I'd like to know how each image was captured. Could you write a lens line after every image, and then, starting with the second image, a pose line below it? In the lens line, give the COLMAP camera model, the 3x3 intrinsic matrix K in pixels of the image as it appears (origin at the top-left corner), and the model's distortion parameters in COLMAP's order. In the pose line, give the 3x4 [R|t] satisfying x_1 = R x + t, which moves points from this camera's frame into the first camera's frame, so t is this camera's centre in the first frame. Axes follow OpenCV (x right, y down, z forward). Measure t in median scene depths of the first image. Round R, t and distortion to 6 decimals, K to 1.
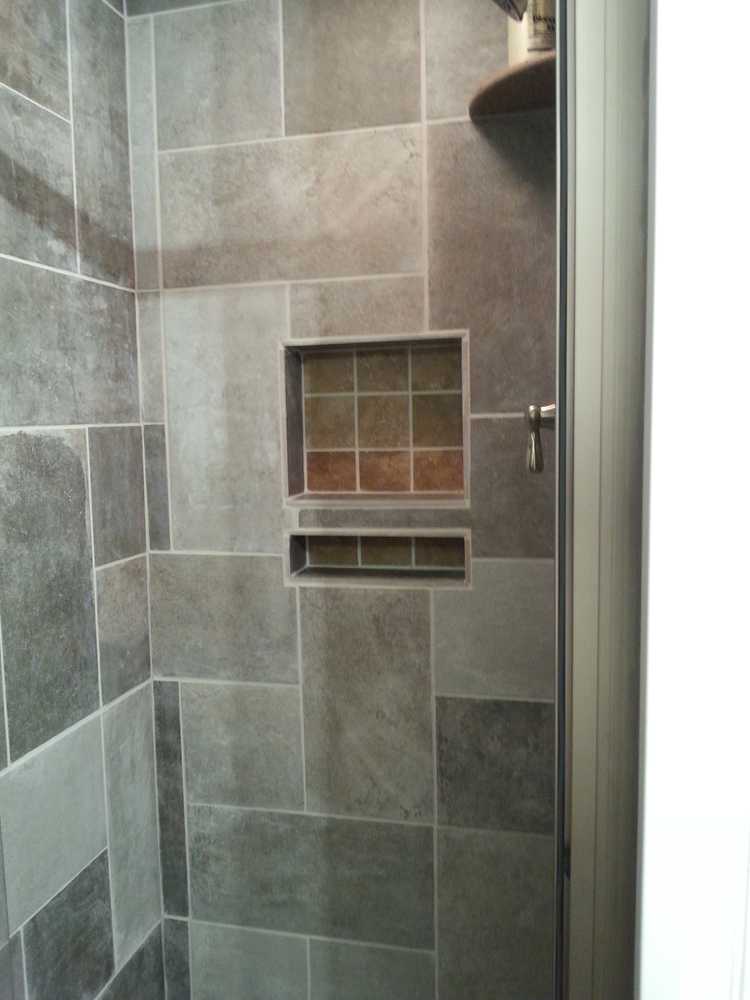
lens RADIAL K [[839.4, 0, 375.0], [0, 839.4, 500.0], [0, 0, 1]] dist [0.046926, -0.147104]
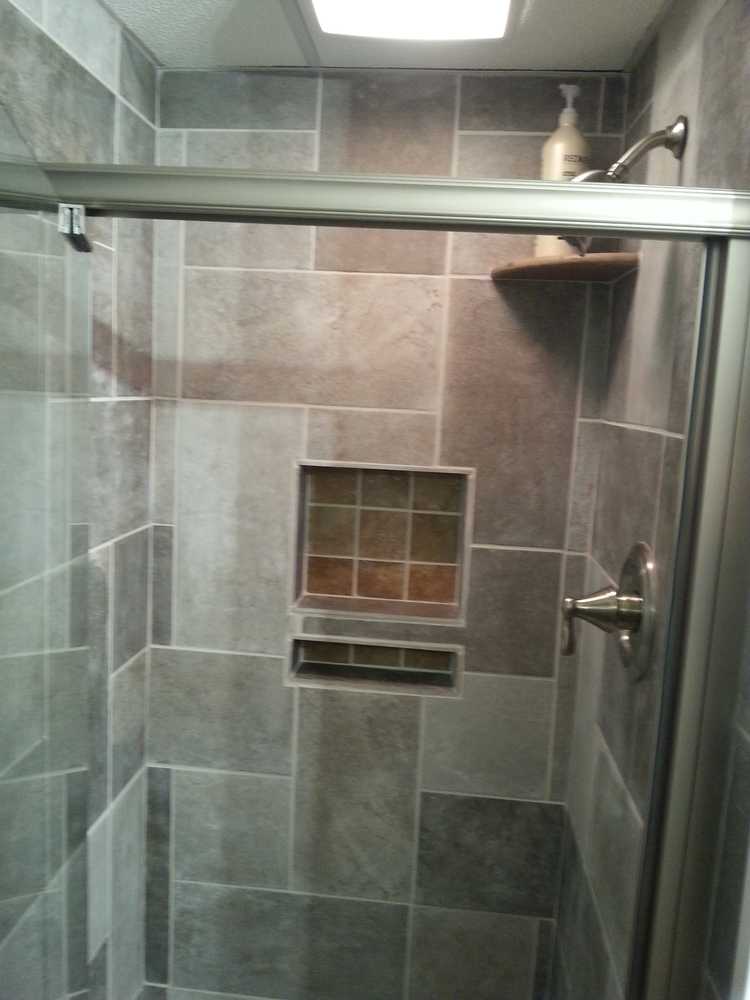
lens RADIAL K [[839.4, 0, 375.0], [0, 839.4, 500.0], [0, 0, 1]] dist [0.046926, -0.147104]
pose [[0.987738, 0.050429, 0.147753, -0.165843], [-0.055874, 0.997895, 0.032934, -0.177105], [-0.145781, -0.040785, 0.988476, -0.062475]]
